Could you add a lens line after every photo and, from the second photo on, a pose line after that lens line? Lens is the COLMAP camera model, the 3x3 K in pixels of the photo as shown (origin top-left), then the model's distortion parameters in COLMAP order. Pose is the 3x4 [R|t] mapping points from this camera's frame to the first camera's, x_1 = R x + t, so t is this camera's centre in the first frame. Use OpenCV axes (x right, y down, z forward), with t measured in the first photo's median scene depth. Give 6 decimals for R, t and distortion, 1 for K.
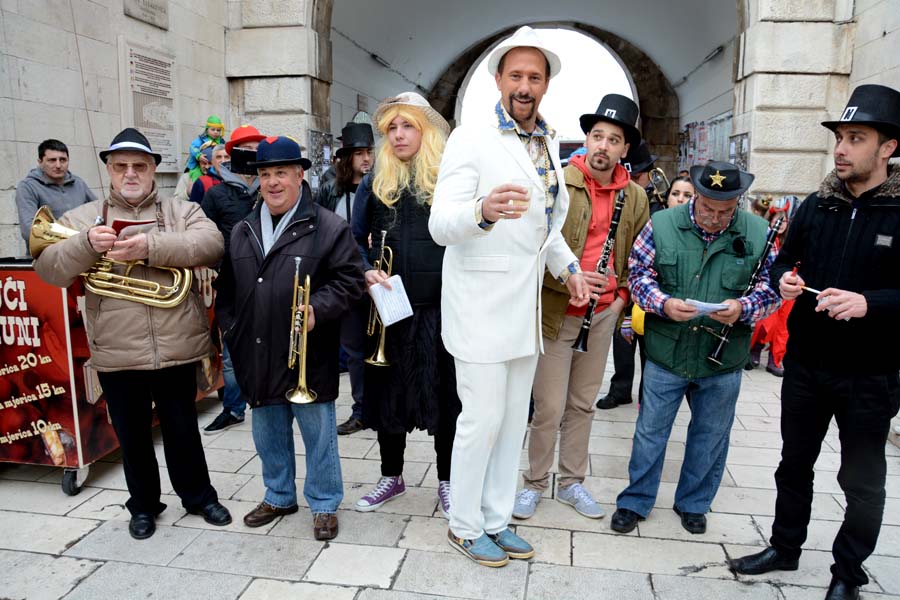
lens RADIAL K [[715.5, 0, 453.6], [0, 715.5, 300.6], [0, 0, 1]] dist [-0.120148, 0.067370]
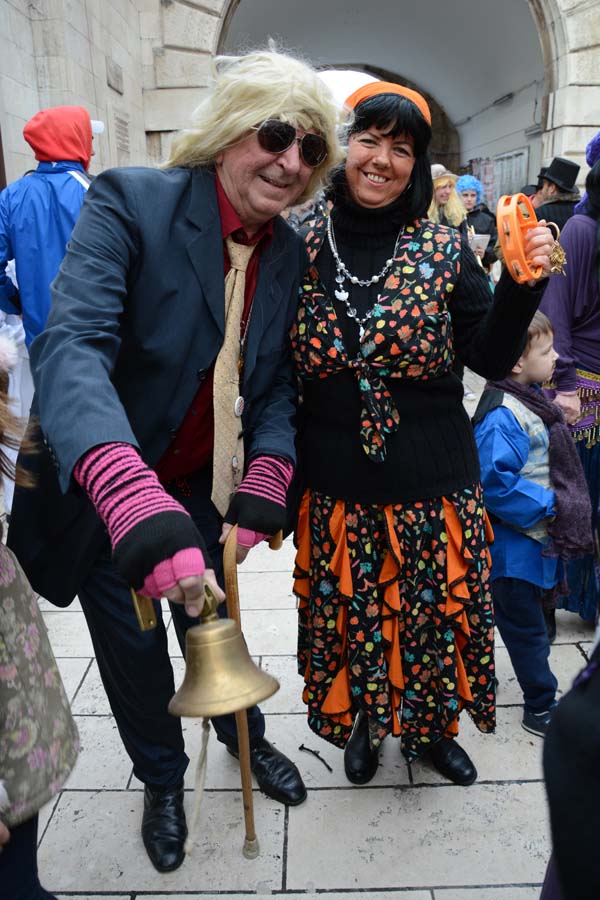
lens RADIAL K [[715.5, 0, 293.0], [0, 715.5, 450.0], [0, 0, 1]] dist [-0.120148, 0.067370]
pose [[0.989317, -0.071372, 0.127117, -0.269386], [0.051309, 0.986637, 0.154643, 0.049403], [-0.136456, -0.146468, 0.979759, -0.291222]]
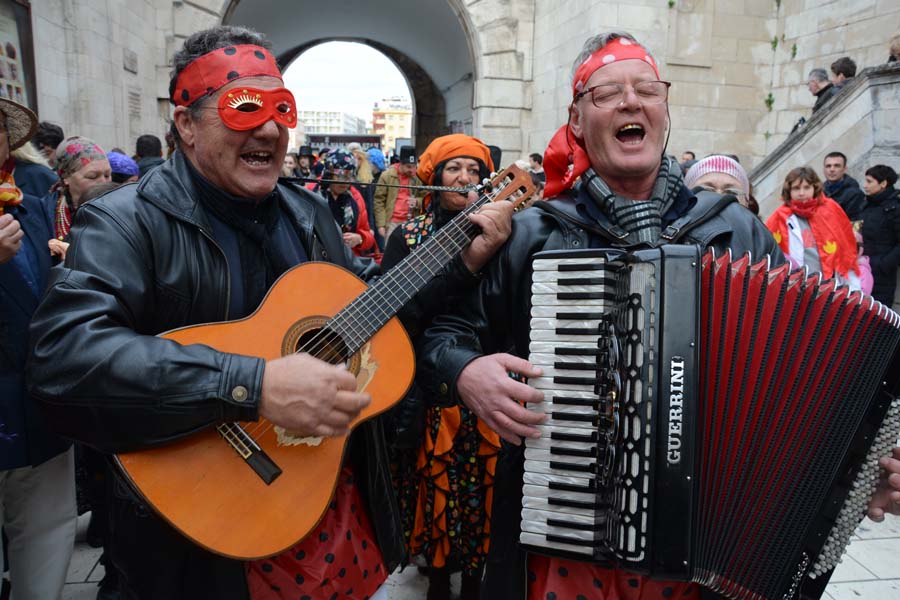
lens RADIAL K [[715.5, 0, 458.6], [0, 715.5, 294.0], [0, 0, 1]] dist [-0.120148, 0.067370]
pose [[0.951444, -0.042668, 0.304850, -0.182266], [0.035038, 0.998922, 0.030456, 0.087388], [-0.305821, -0.018296, 0.951913, -0.670823]]
